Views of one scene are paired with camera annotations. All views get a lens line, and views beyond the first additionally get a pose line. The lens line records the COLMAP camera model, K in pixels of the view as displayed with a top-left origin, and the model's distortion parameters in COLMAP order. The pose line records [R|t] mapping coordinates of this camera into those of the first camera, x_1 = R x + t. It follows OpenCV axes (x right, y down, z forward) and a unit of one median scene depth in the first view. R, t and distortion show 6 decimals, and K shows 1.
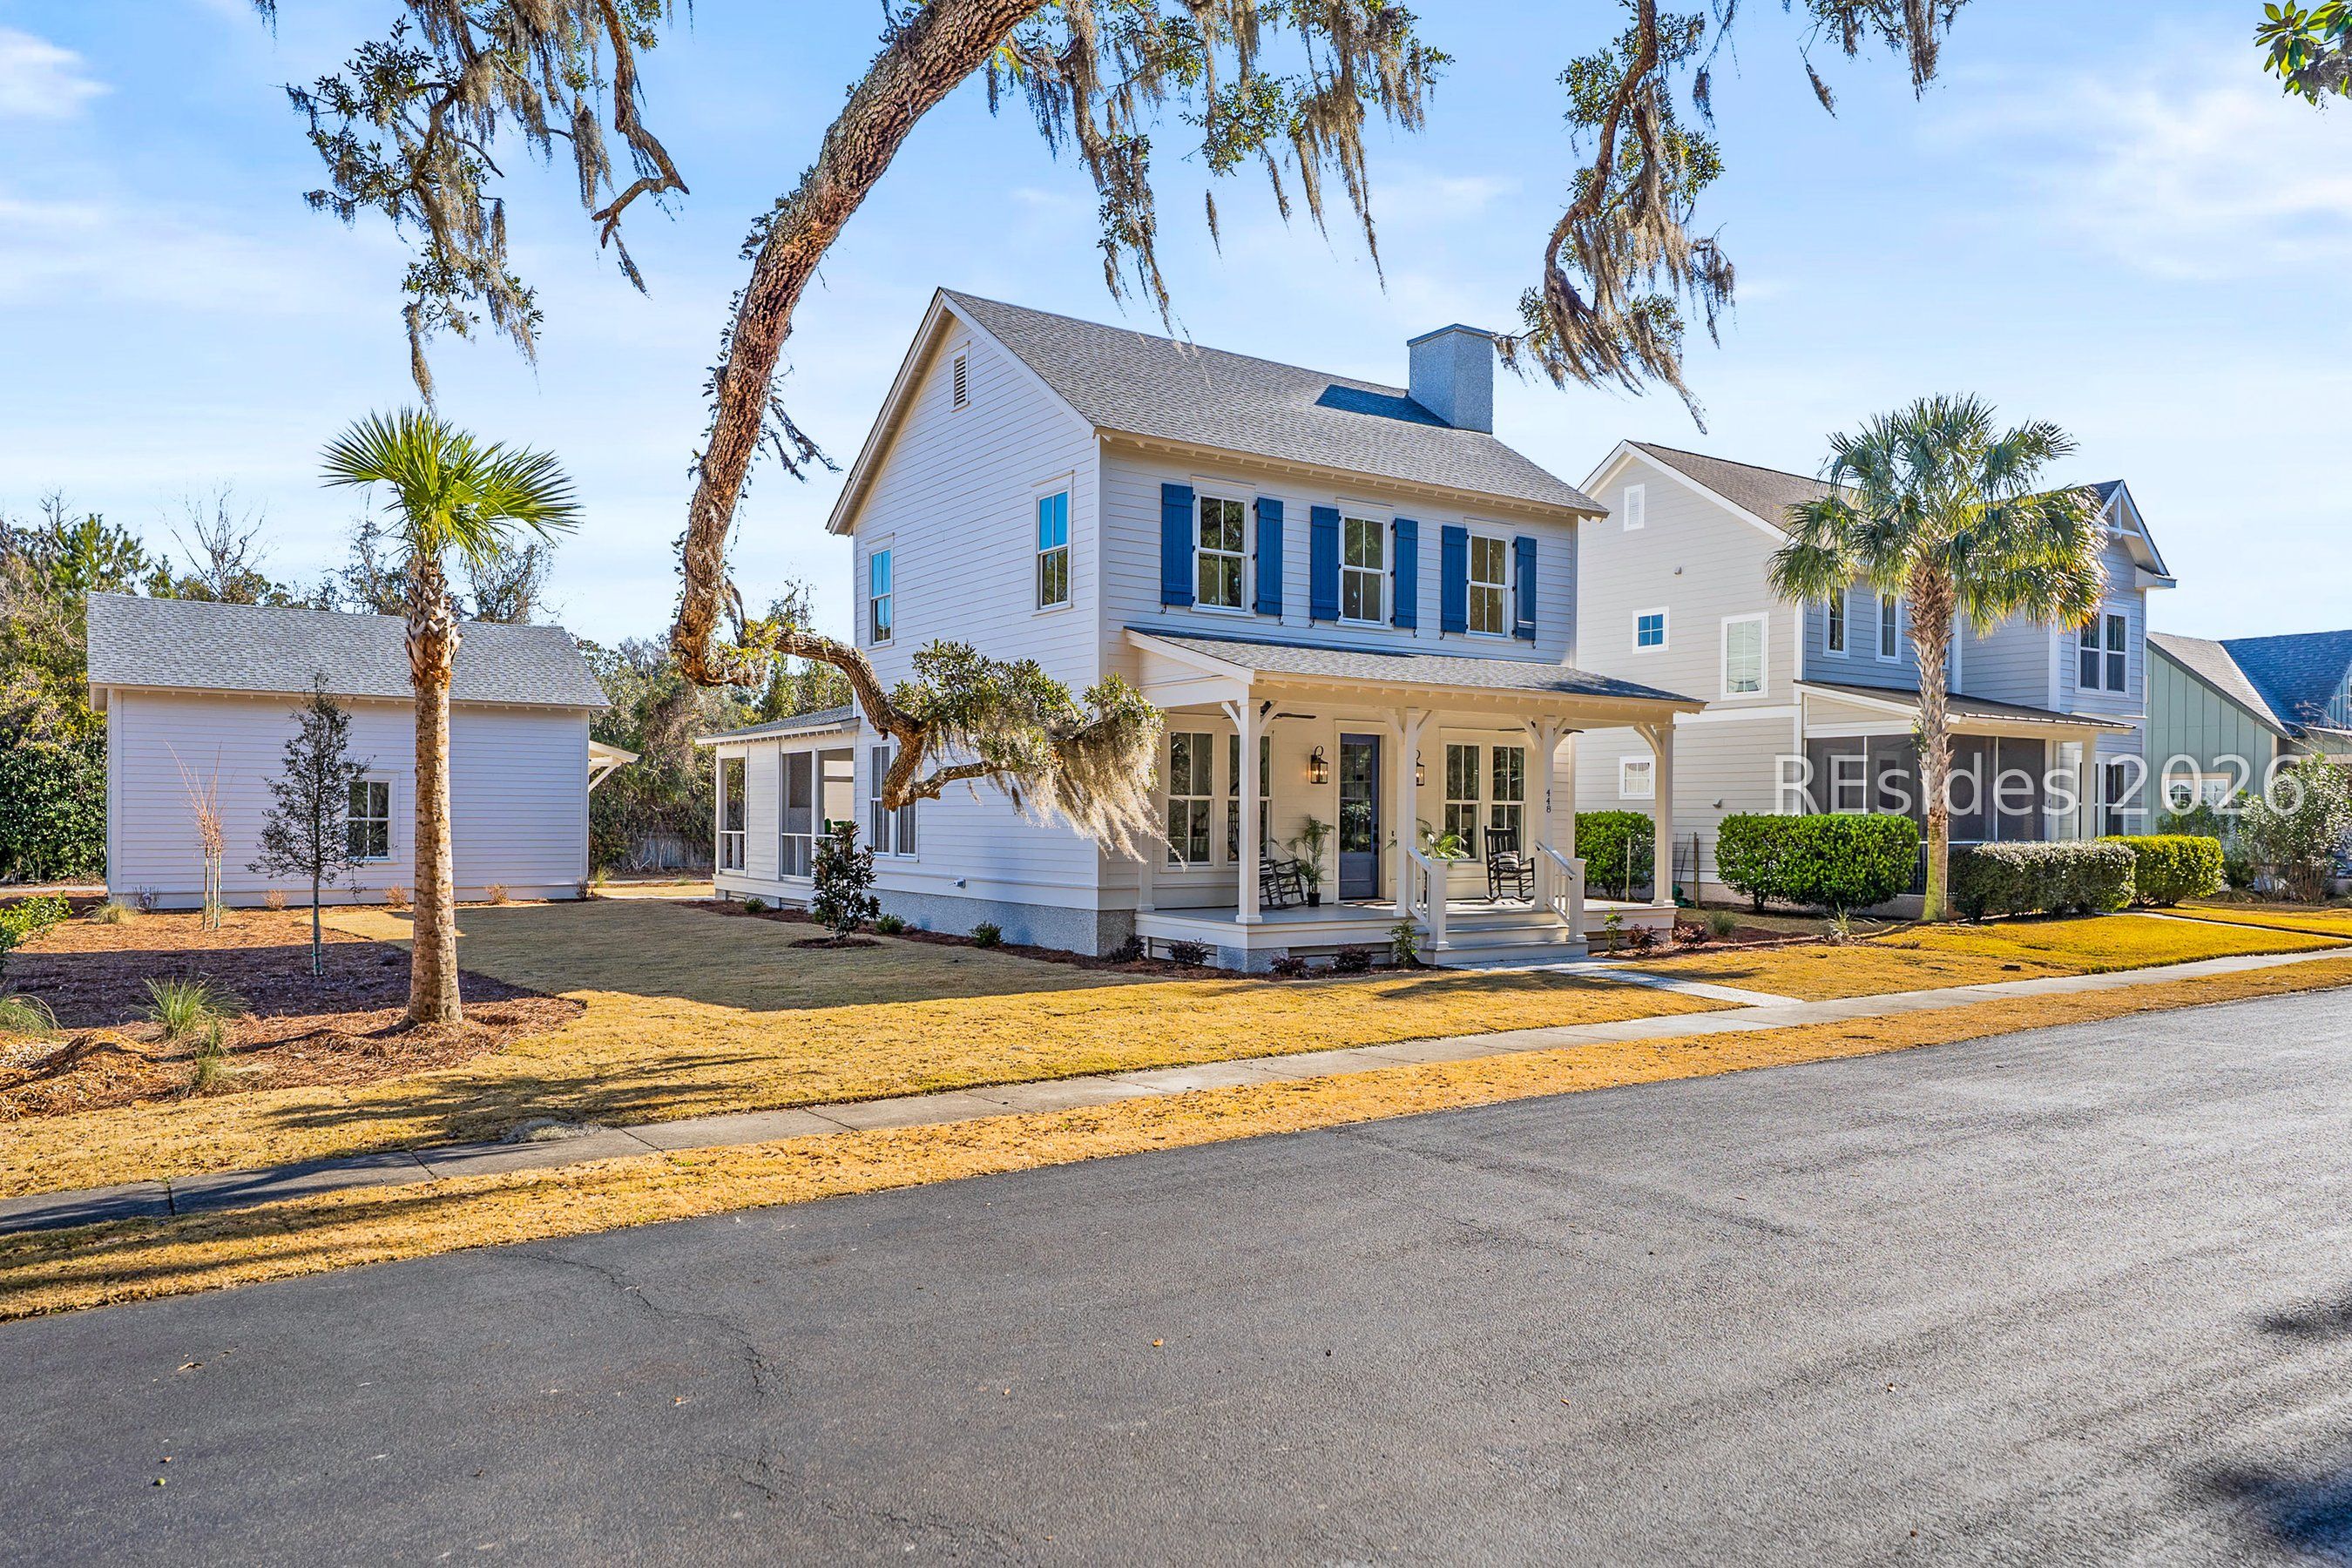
lens RADIAL K [[1503.8, 0, 1177.6], [0, 1503.8, 777.9], [0, 0, 1]] dist [0.019307, 0.001144]
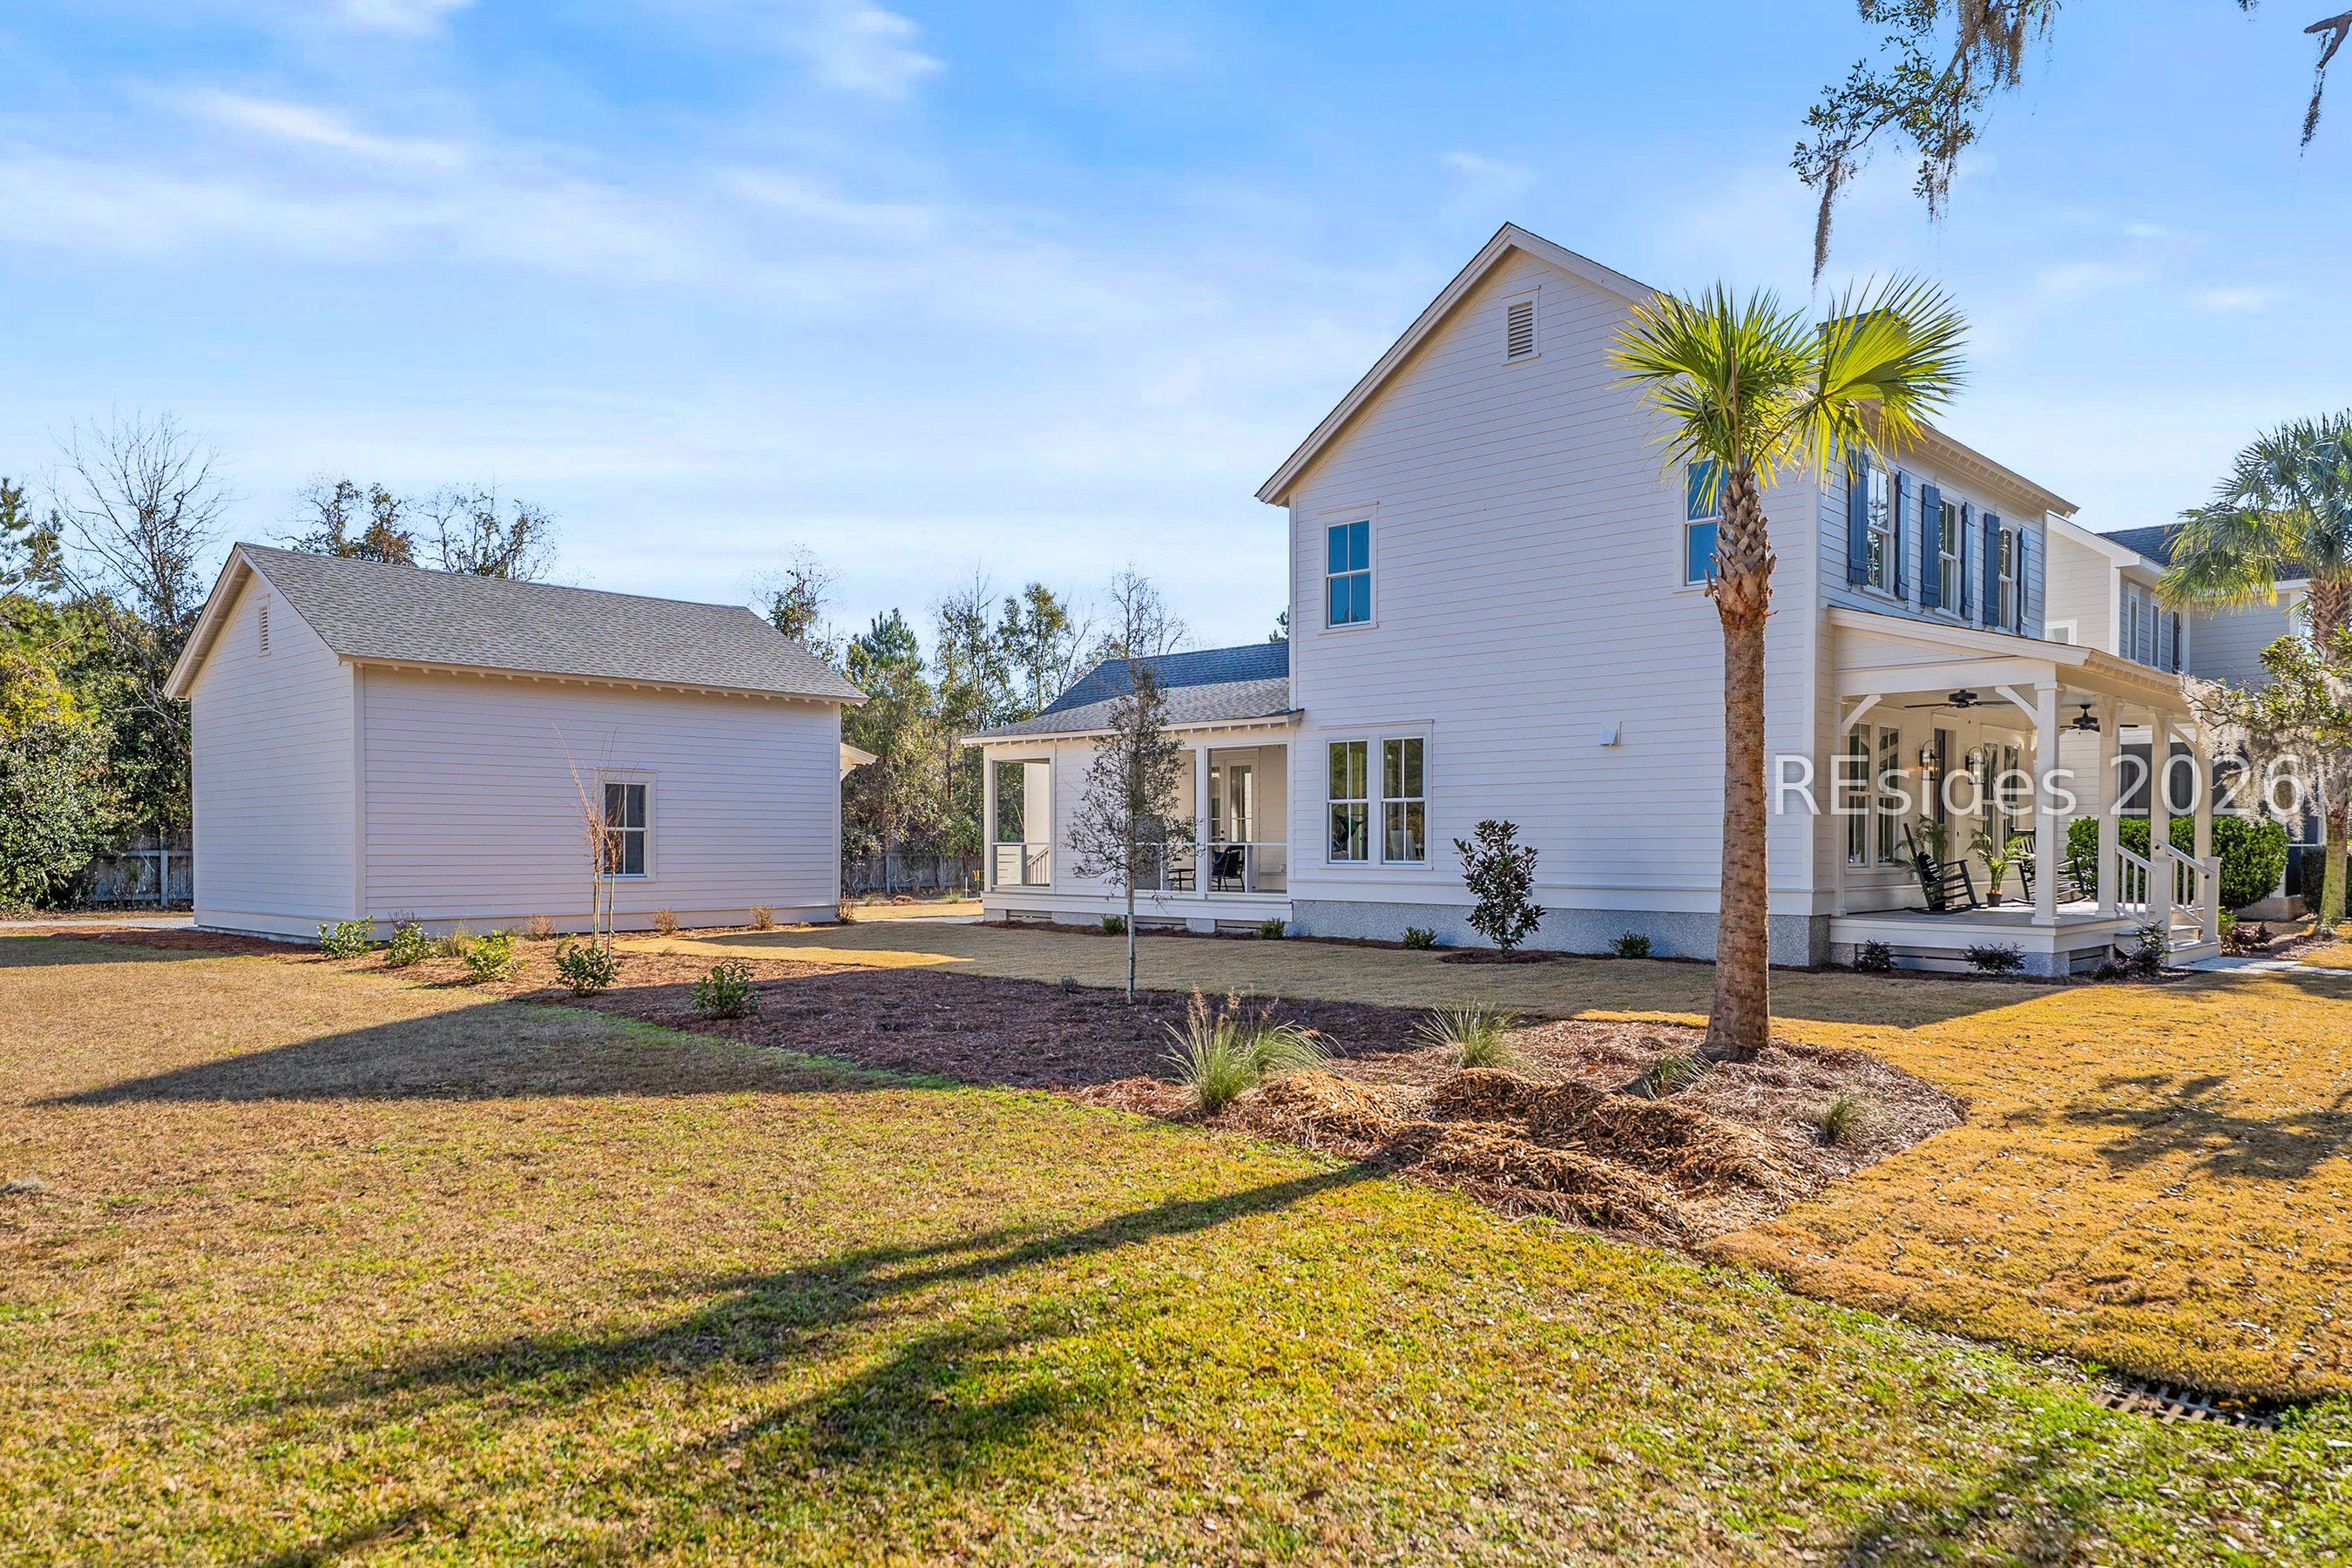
lens RADIAL K [[1535.1, 0, 1174.5], [0, 1535.1, 826.1], [0, 0, 1]] dist [0.038378, 0.001496]
pose [[0.980252, -0.003395, 0.197722, -0.504821], [0.000396, 0.999884, 0.015207, 0.015928], [-0.197750, -0.014828, 0.980140, 0.130555]]
